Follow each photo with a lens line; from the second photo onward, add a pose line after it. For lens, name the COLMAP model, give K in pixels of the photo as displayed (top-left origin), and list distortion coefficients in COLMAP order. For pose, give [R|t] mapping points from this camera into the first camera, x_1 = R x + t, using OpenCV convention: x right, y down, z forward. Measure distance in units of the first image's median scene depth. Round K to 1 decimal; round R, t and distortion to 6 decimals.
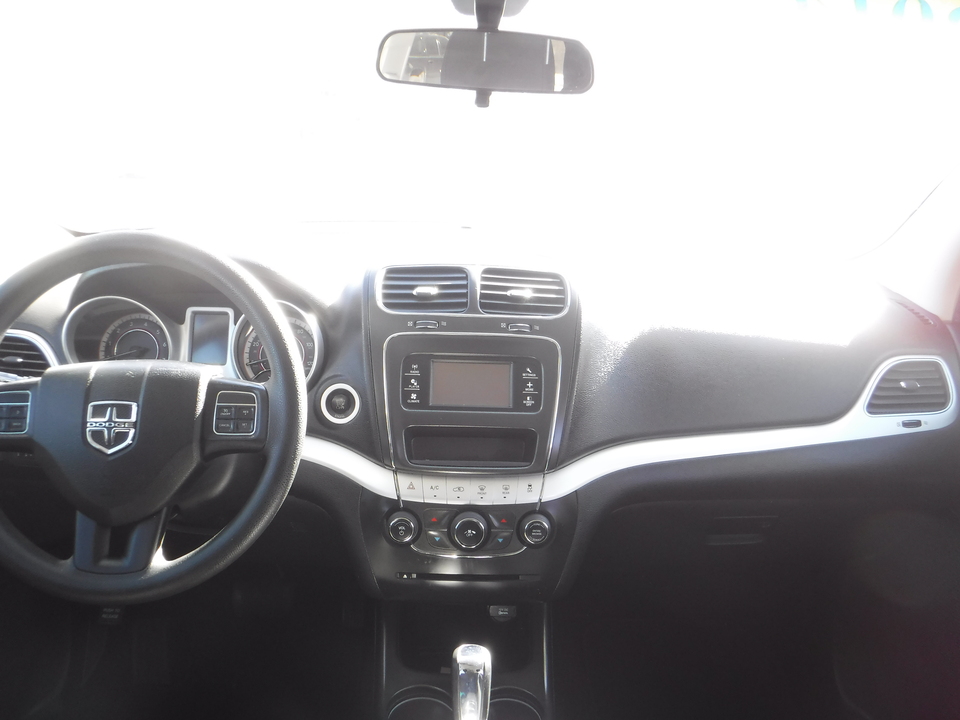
lens RADIAL K [[790.2, 0, 480.0], [0, 790.2, 360.0], [0, 0, 1]] dist [-0.074796, 0.007466]
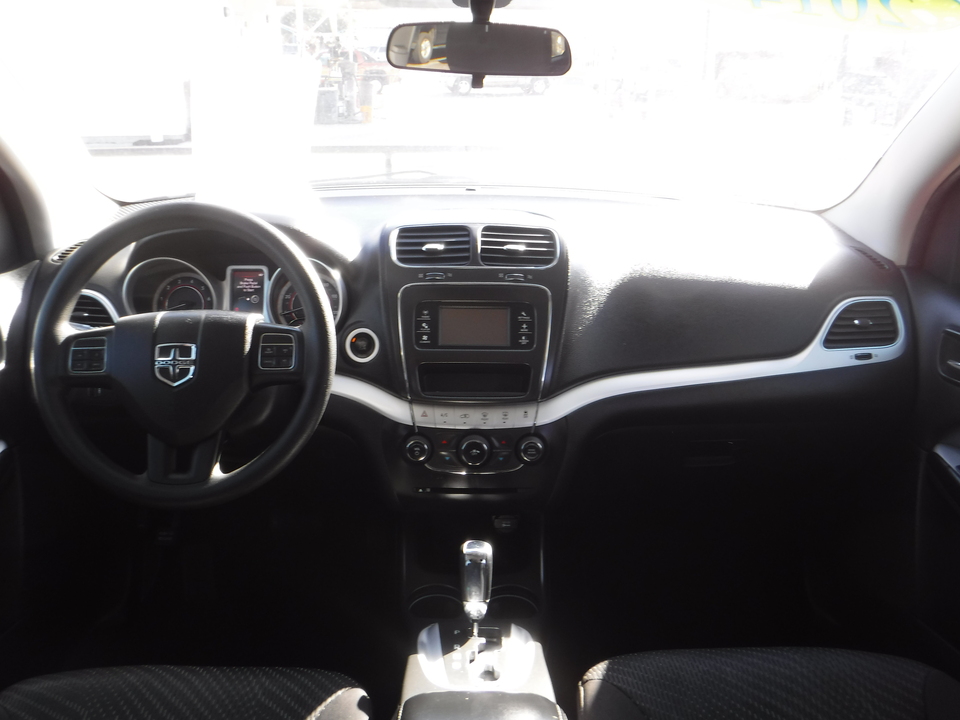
lens RADIAL K [[794.5, 0, 474.0], [0, 794.5, 358.8], [0, 0, 1]] dist [-0.072474, 0.000616]
pose [[0.999417, -0.016344, -0.029960, 0.023249], [0.017799, 0.998641, 0.048985, 0.021083], [0.029119, -0.049490, 0.998350, -0.173199]]
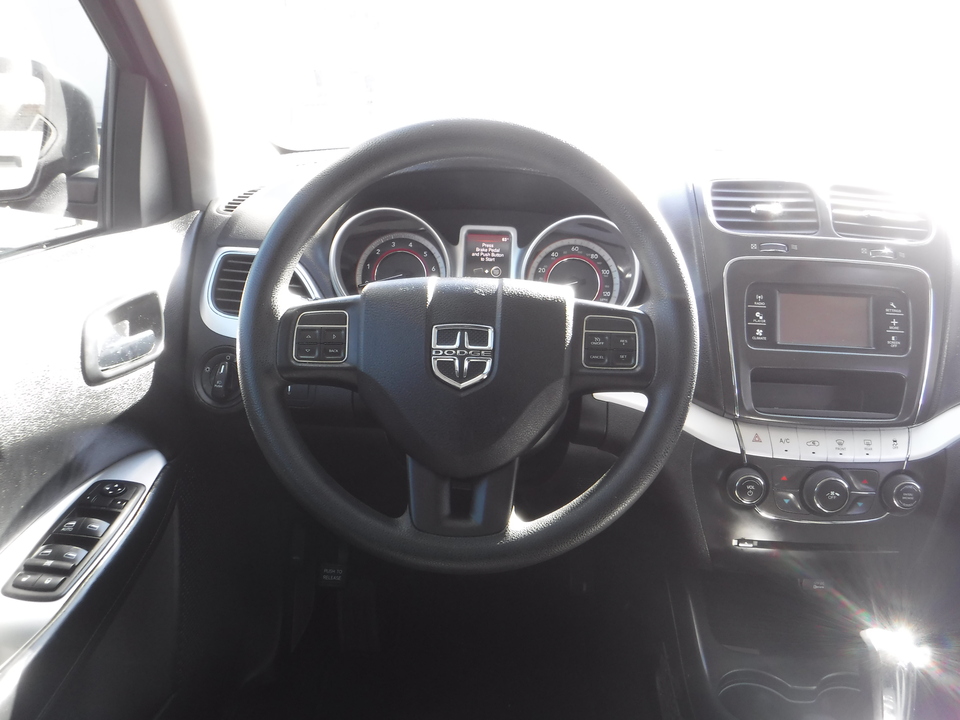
lens RADIAL K [[790.2, 0, 480.0], [0, 790.2, 360.0], [0, 0, 1]] dist [-0.074796, 0.007466]
pose [[0.997958, 0.024008, -0.059195, -0.333708], [-0.021087, 0.998552, 0.049495, 0.040596], [0.060297, -0.048146, 0.997019, 0.149170]]
